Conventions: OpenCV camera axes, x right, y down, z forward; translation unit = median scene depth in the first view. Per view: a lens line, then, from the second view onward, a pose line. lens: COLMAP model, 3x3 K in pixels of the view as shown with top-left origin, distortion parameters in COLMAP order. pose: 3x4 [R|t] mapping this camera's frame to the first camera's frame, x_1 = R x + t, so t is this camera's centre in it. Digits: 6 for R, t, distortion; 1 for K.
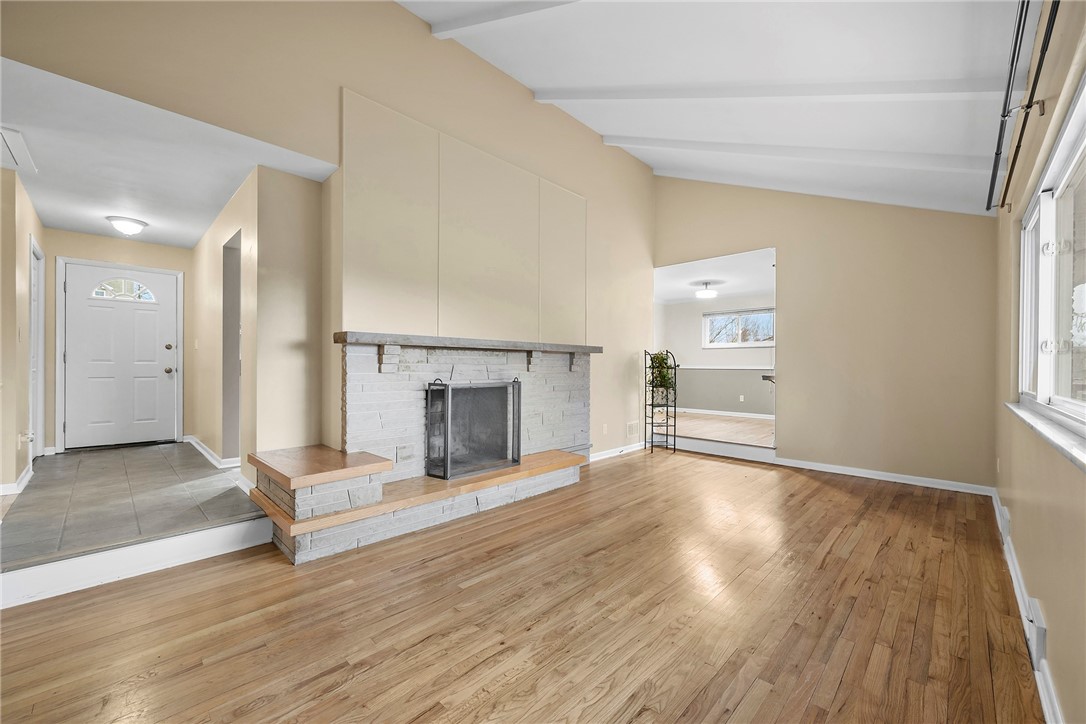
lens RADIAL K [[425.0, 0, 544.4], [0, 425.0, 364.0], [0, 0, 1]] dist [-0.000581, -0.000190]
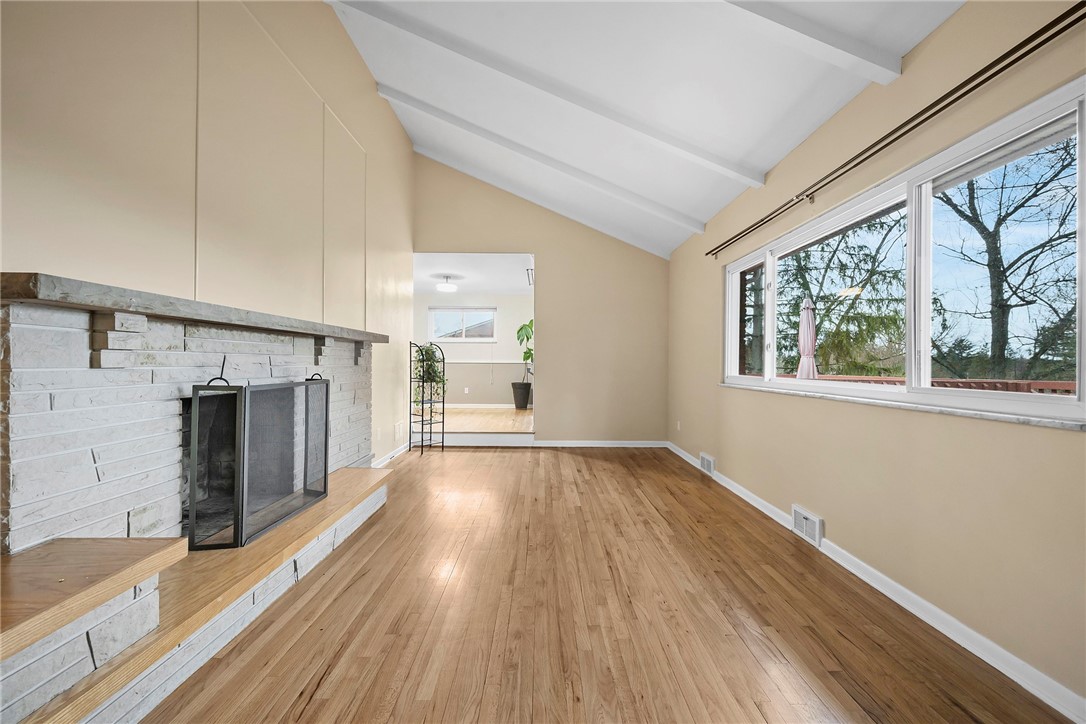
lens RADIAL K [[425.6, 0, 544.2], [0, 425.6, 358.5], [0, 0, 1]] dist [0.000097, -0.000044]
pose [[0.714217, 0.005257, 0.699905, -0.304685], [-0.004880, 0.999985, -0.002530, 0.007086], [-0.699908, -0.001609, 0.714231, 0.244629]]
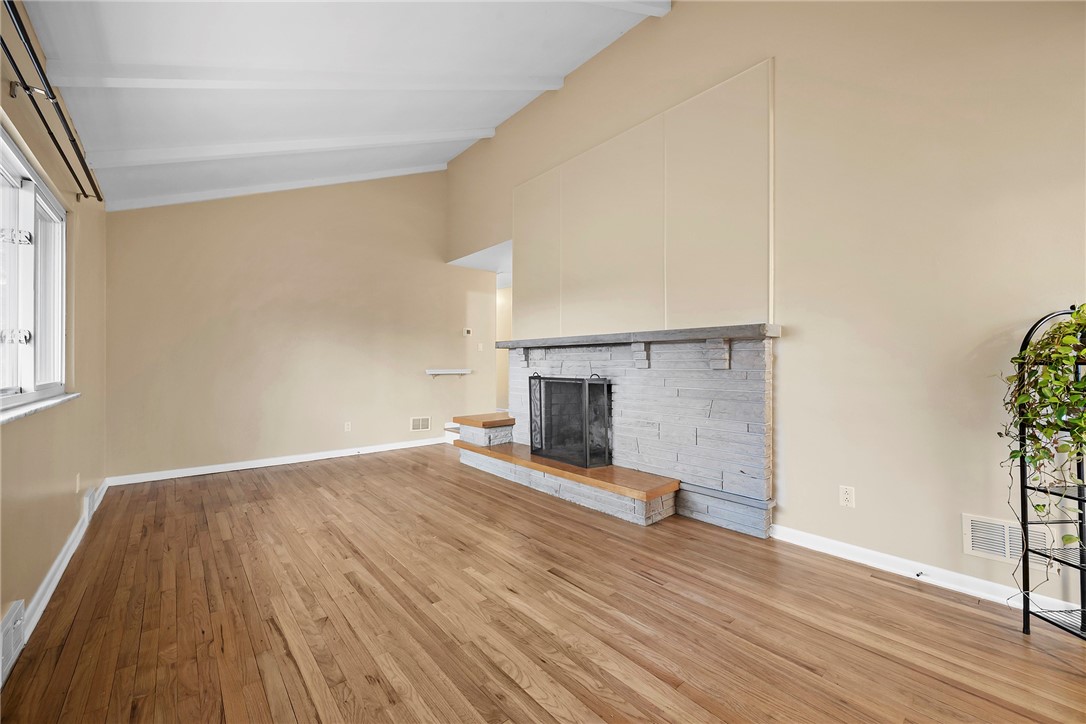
lens RADIAL K [[425.0, 0, 544.4], [0, 425.0, 364.0], [0, 0, 1]] dist [-0.000581, -0.000190]
pose [[-0.078572, -0.006606, -0.996887, 0.899057], [0.002909, 0.999972, -0.006855, 0.016462], [0.996904, -0.003438, -0.078550, 1.011339]]
